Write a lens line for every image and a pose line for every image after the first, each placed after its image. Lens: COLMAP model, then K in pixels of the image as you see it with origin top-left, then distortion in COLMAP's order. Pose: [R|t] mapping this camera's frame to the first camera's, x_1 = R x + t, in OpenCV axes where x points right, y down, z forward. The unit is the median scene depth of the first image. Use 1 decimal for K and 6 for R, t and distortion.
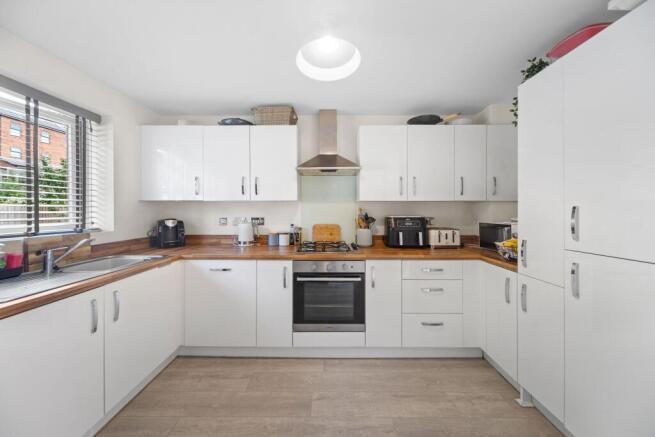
lens RADIAL K [[227.3, 0, 326.6], [0, 227.3, 212.6], [0, 0, 1]] dist [0.000725, -0.000400]
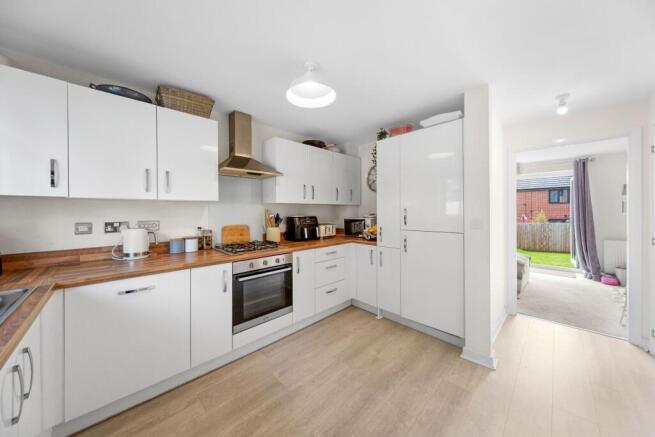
lens RADIAL K [[227.3, 0, 327.5], [0, 227.3, 213.3], [0, 0, 1]] dist [0.000725, -0.000400]
pose [[0.705062, -0.010166, 0.709073, -0.526308], [0.010671, 0.999936, 0.003726, -0.000925], [-0.709066, 0.004939, 0.705125, 0.012717]]
